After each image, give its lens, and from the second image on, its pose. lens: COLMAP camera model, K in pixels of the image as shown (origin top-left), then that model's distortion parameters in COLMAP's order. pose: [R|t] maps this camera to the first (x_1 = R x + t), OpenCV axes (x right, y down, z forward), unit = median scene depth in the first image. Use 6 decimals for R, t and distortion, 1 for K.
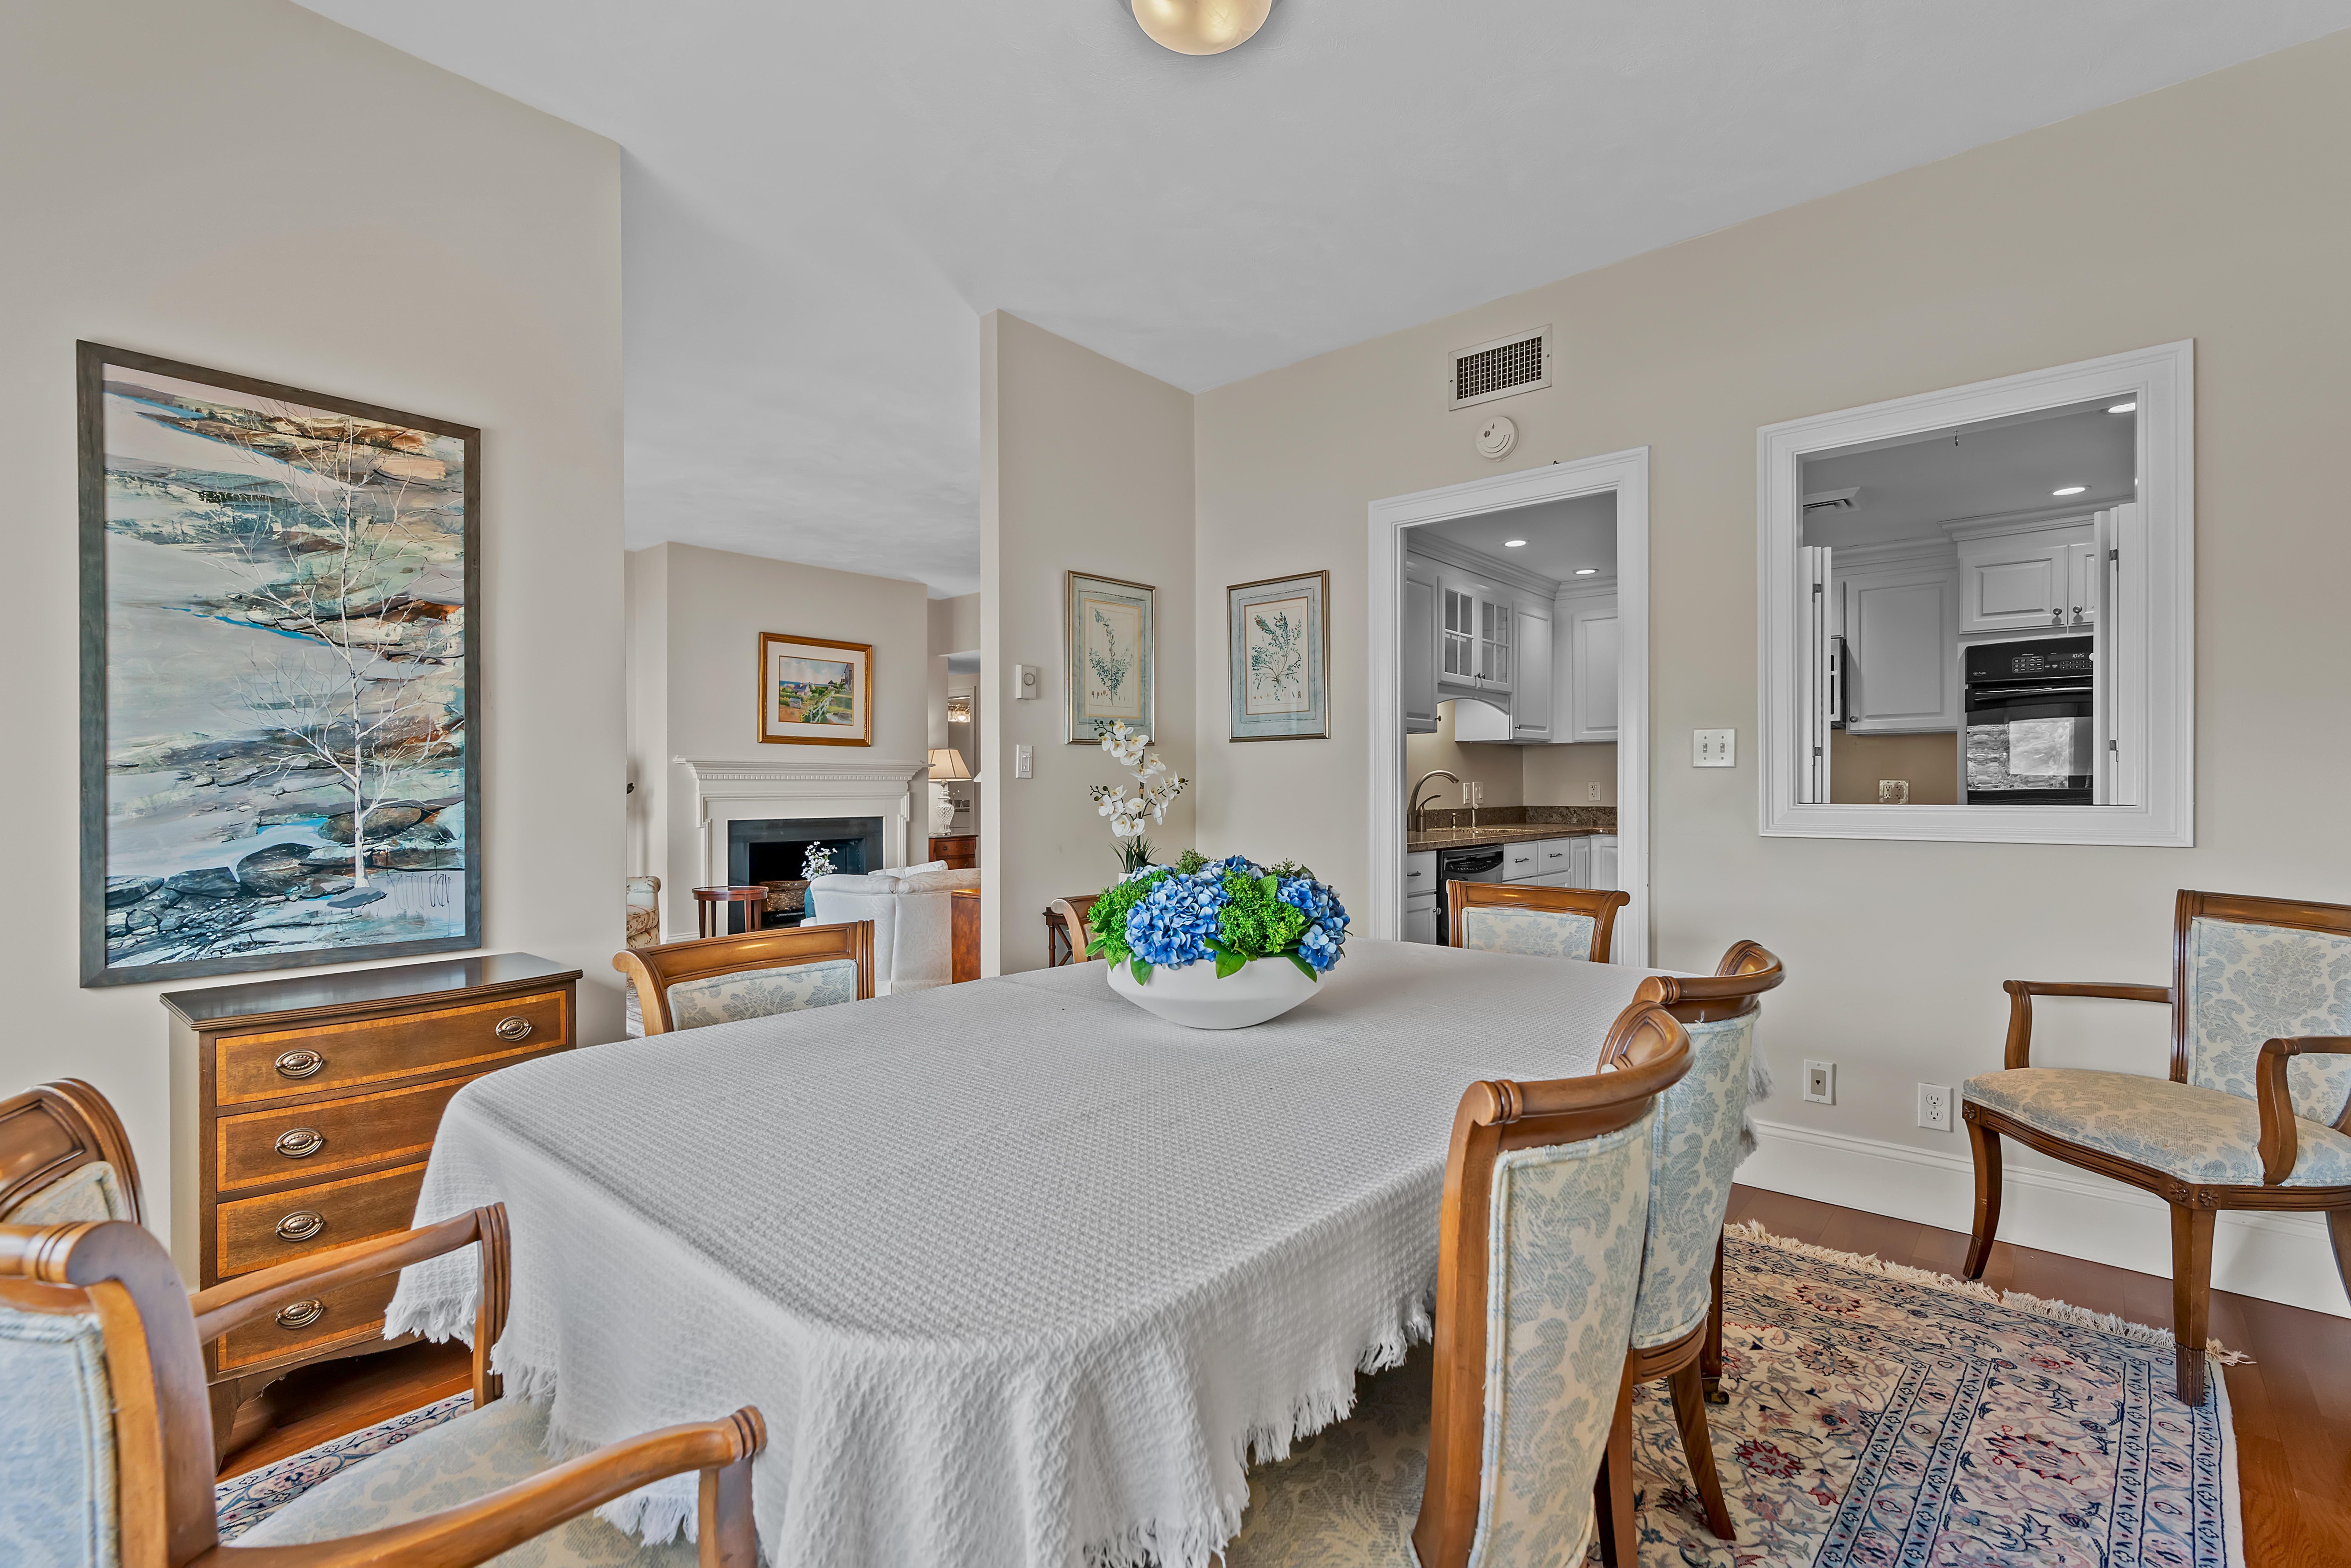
lens RADIAL K [[1067.4, 0, 1175.5], [0, 1067.4, 784.0], [0, 0, 1]] dist [-0.015998, 0.002008]
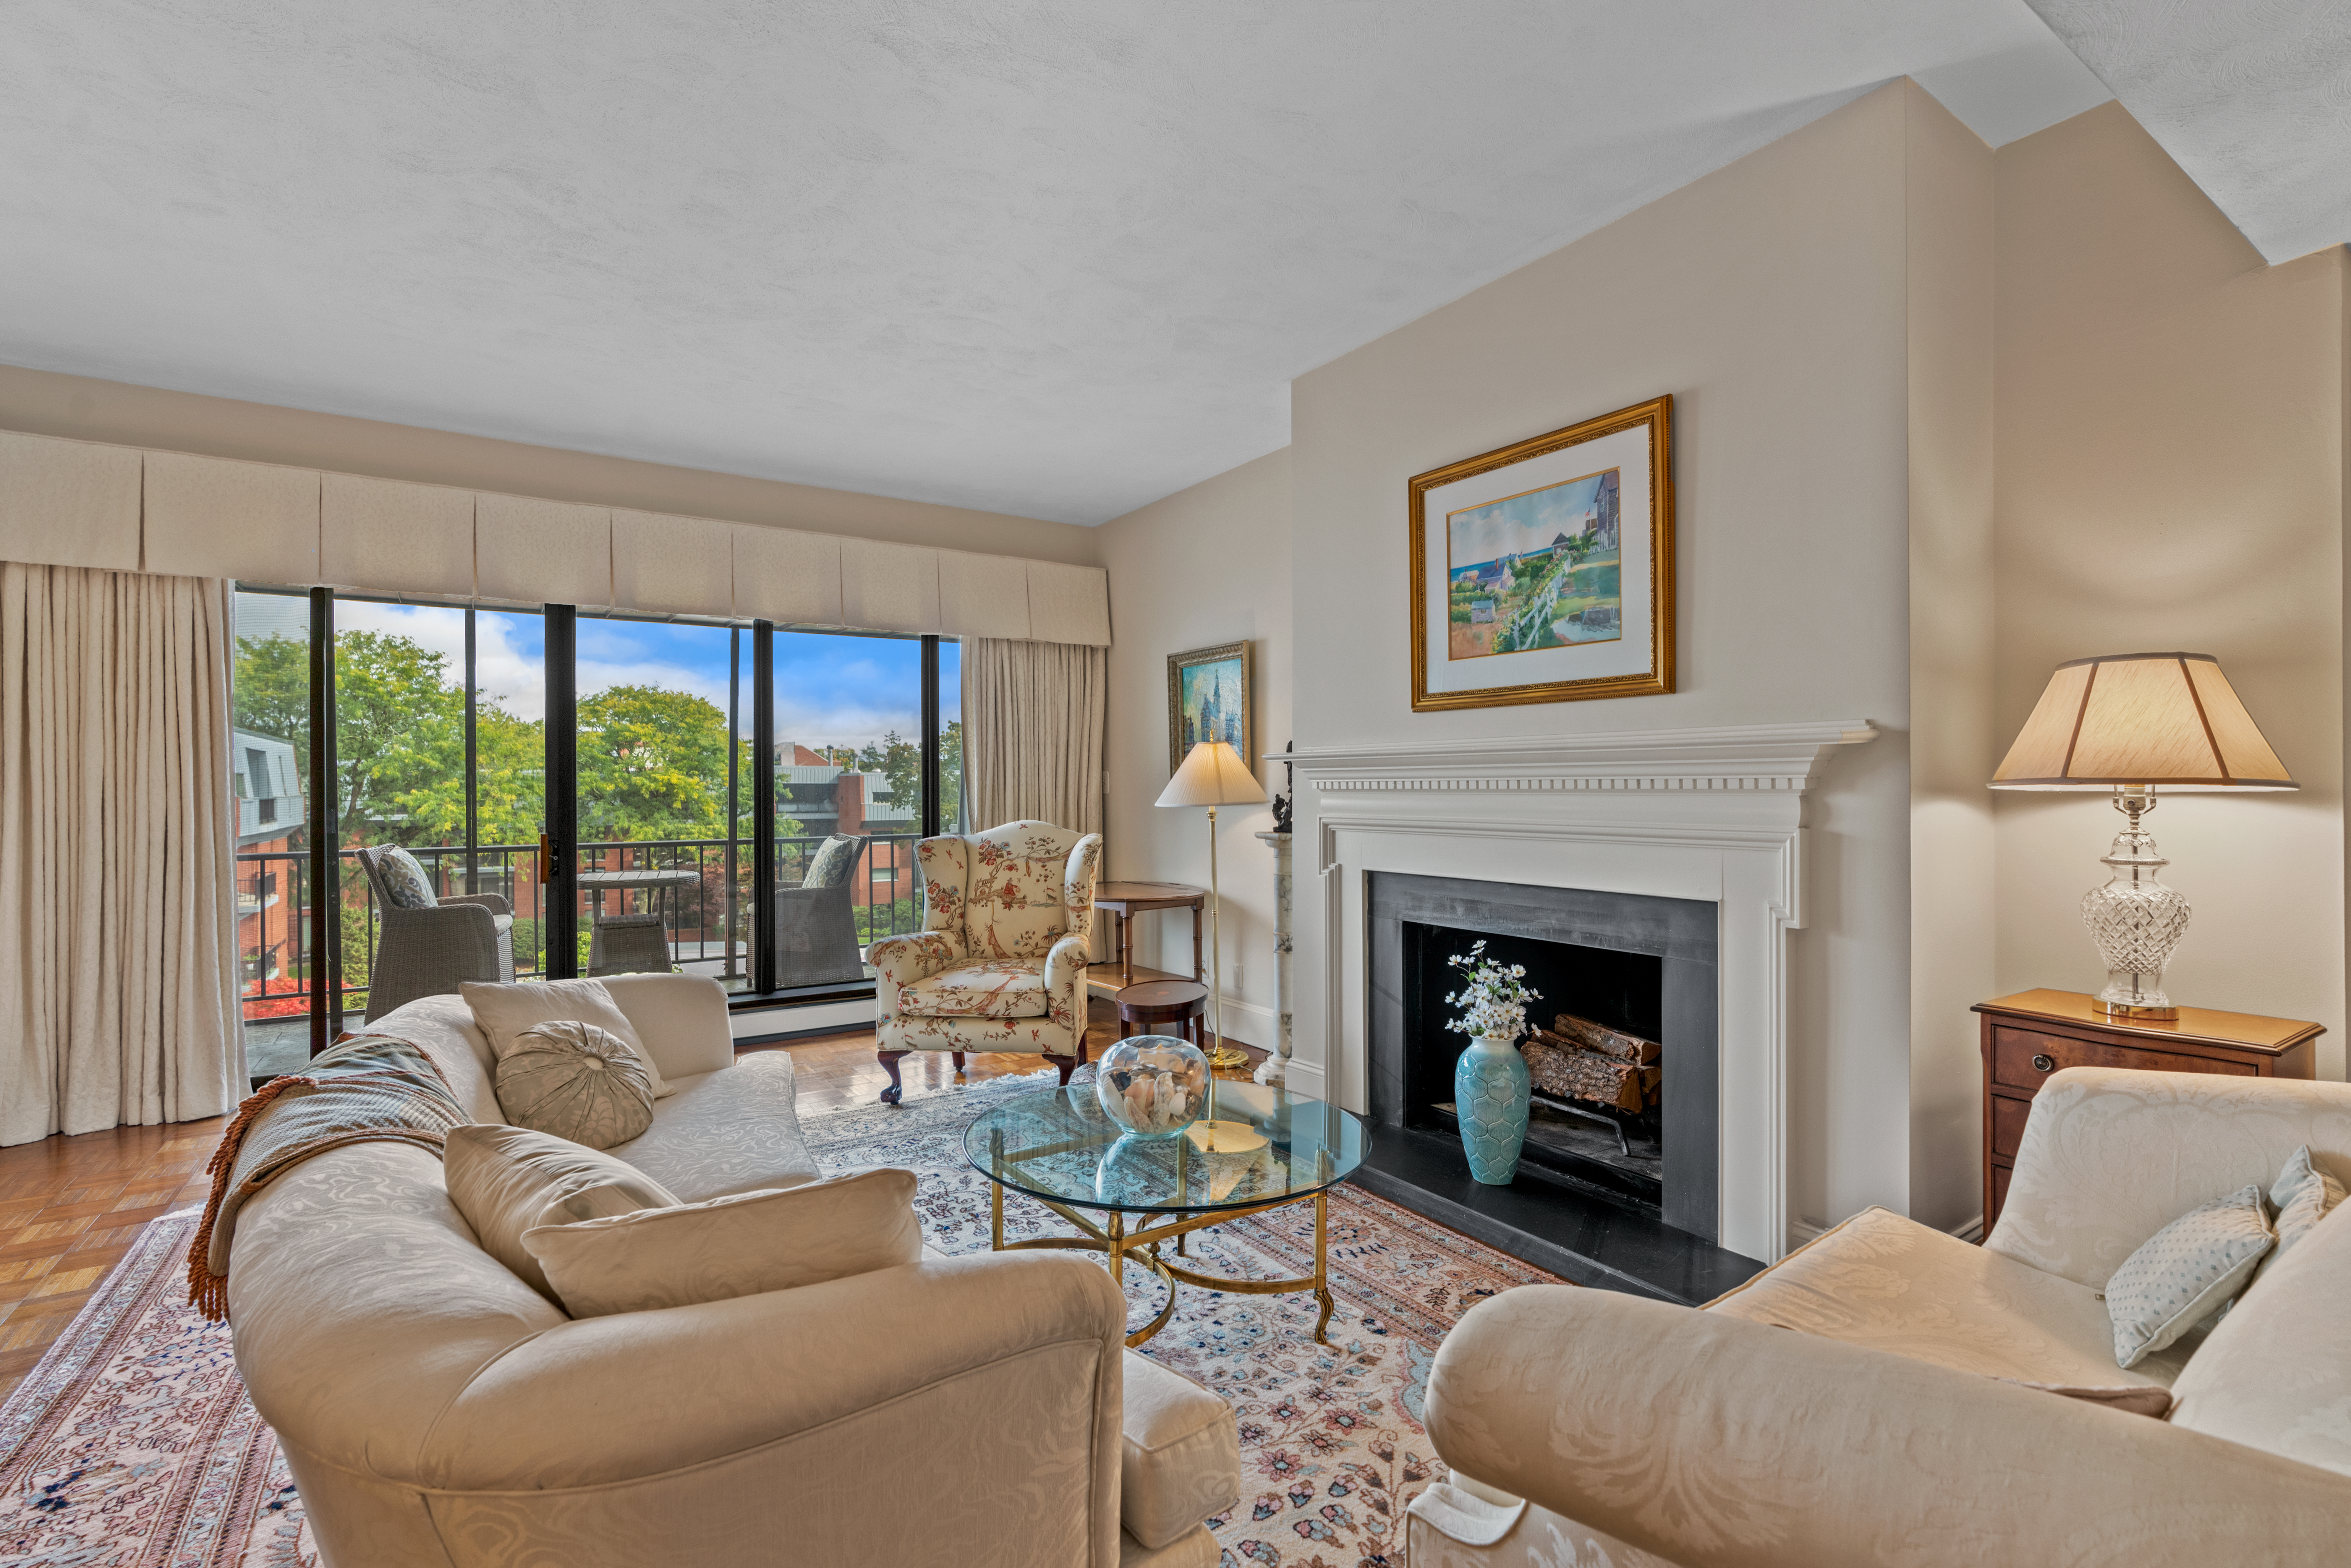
lens RADIAL K [[1067.4, 0, 1175.5], [0, 1067.4, 784.0], [0, 0, 1]] dist [-0.015998, 0.002008]
pose [[-0.268893, -0.003048, -0.963165, 0.090331], [0.003587, 0.999985, -0.004166, -0.005007], [0.963163, -0.004575, -0.268878, 0.991609]]
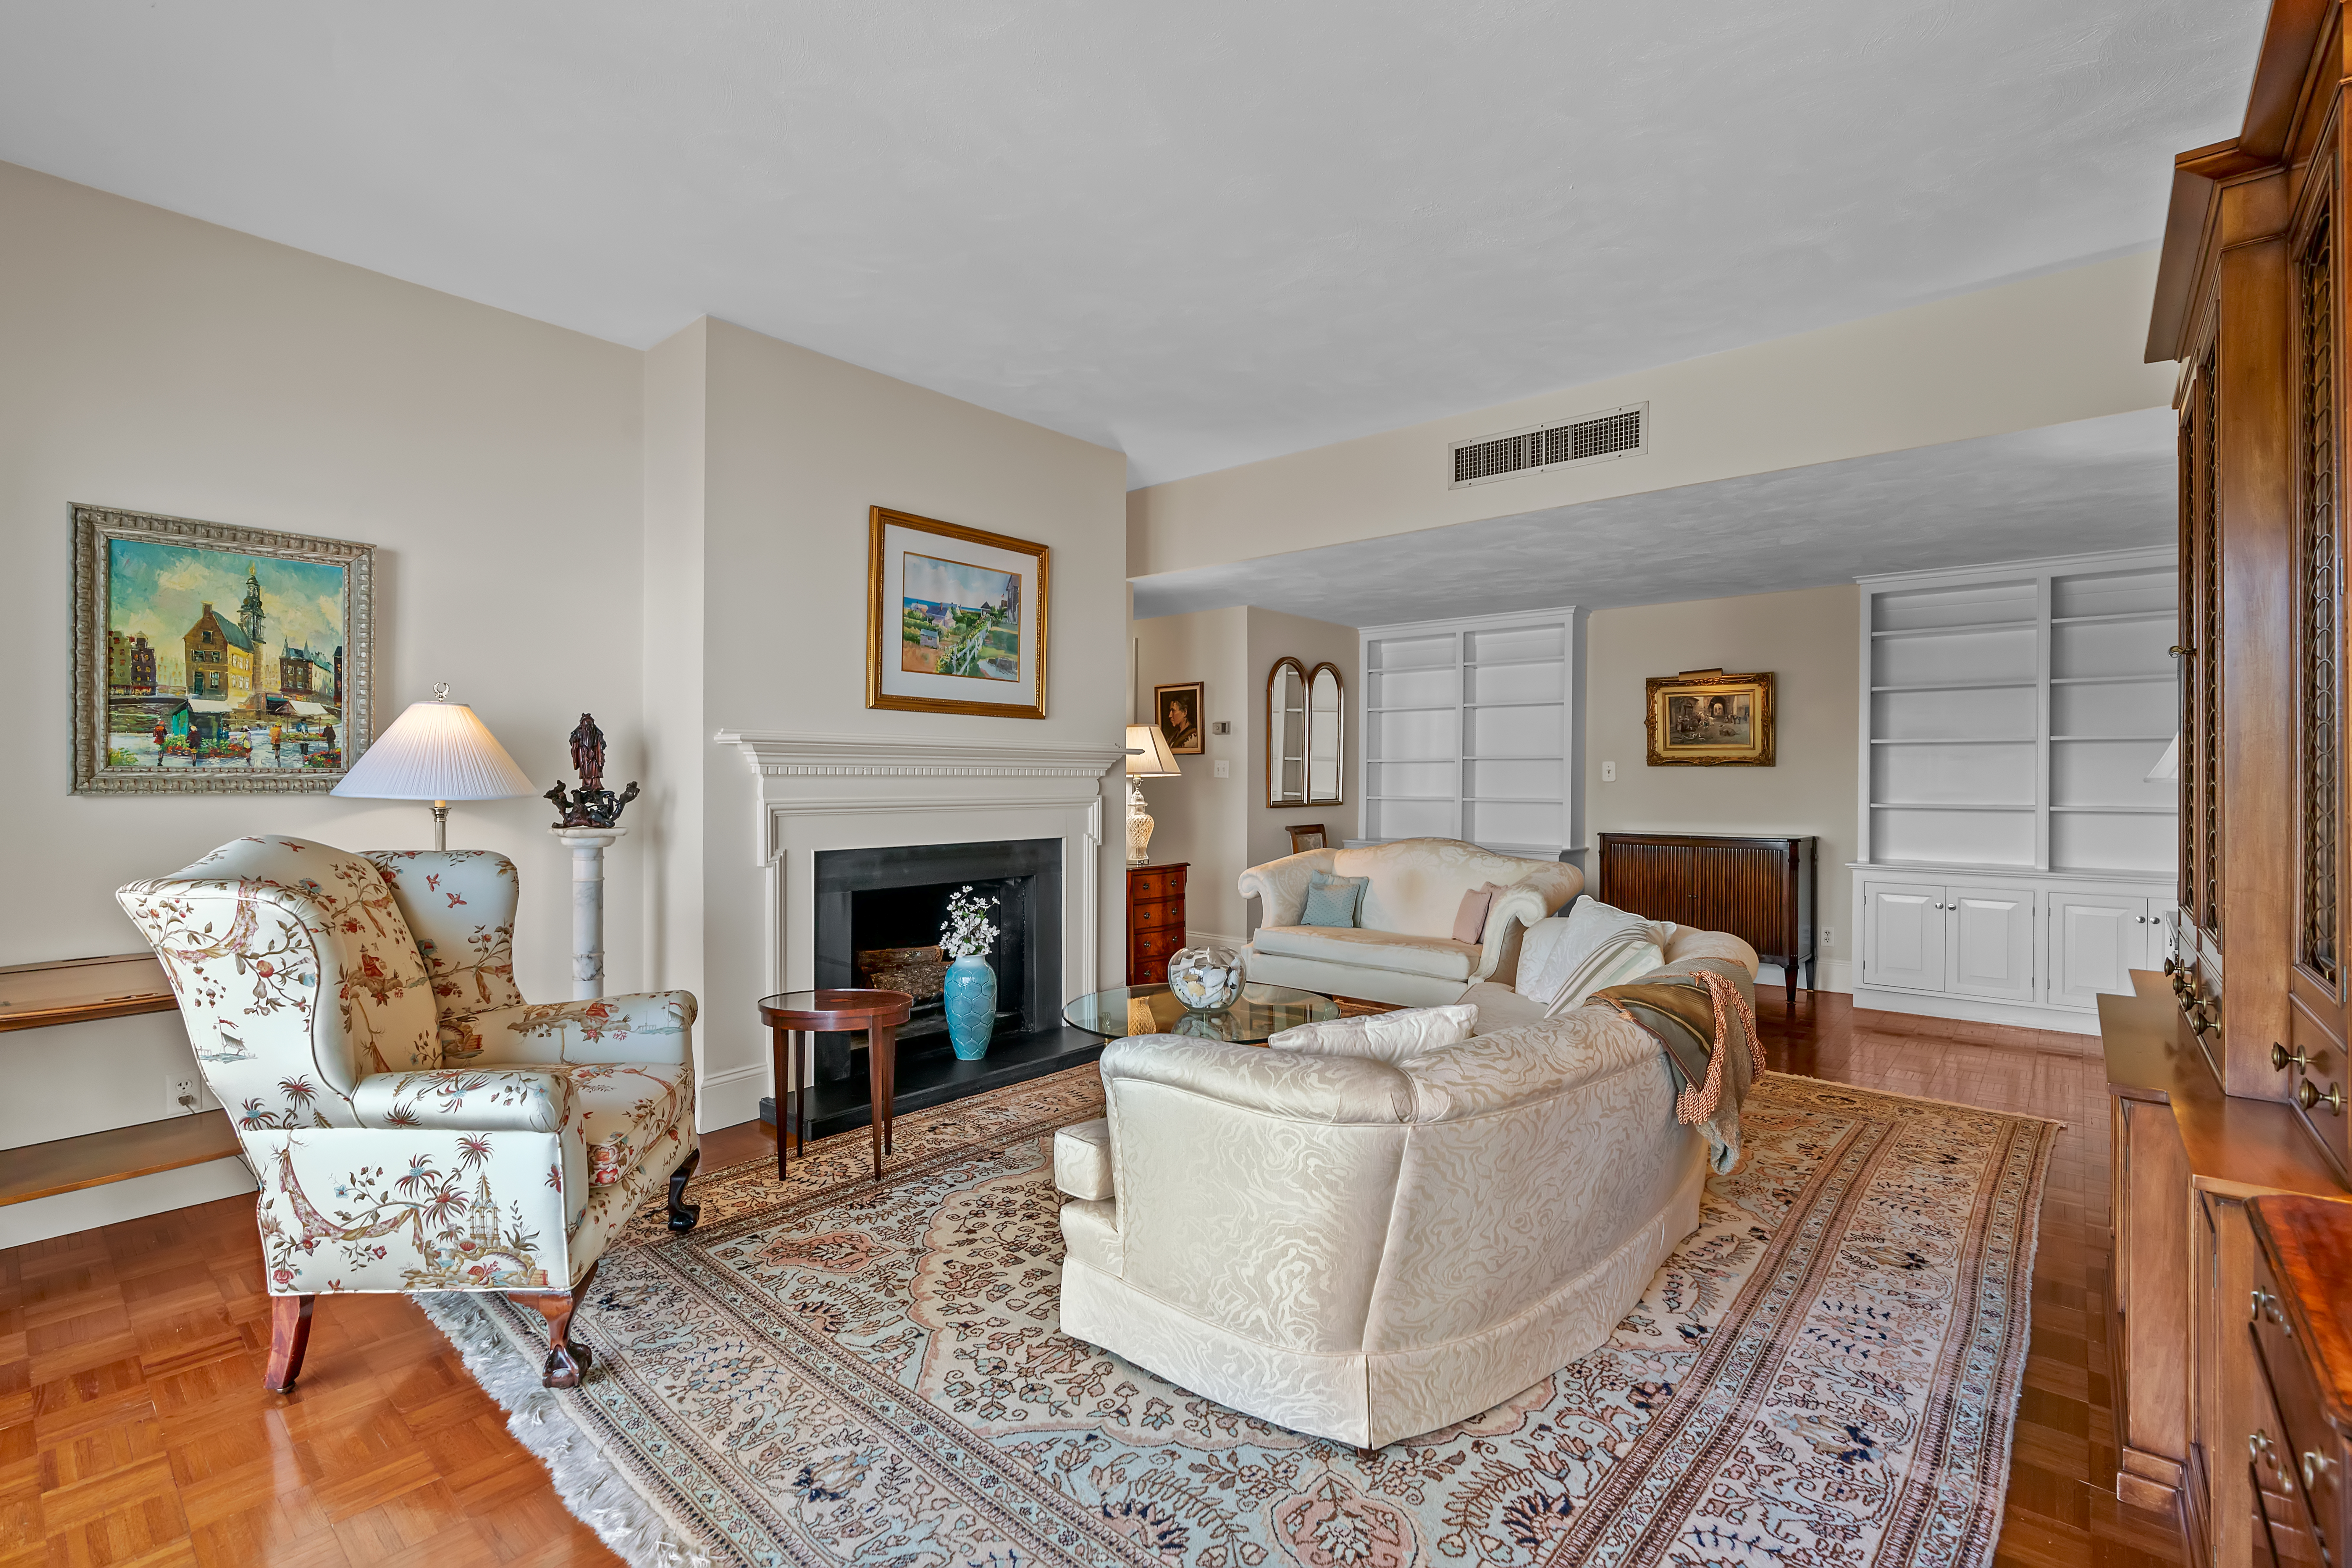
lens RADIAL K [[1035.6, 0, 1183.9], [0, 1035.6, 774.3], [0, 0, 1]] dist [-0.016212, 0.000064]
pose [[0.999954, 0.003406, 0.008942, -0.226655], [-0.003402, 0.999994, -0.000522, -0.004850], [-0.008943, 0.000492, 0.999960, 0.452761]]
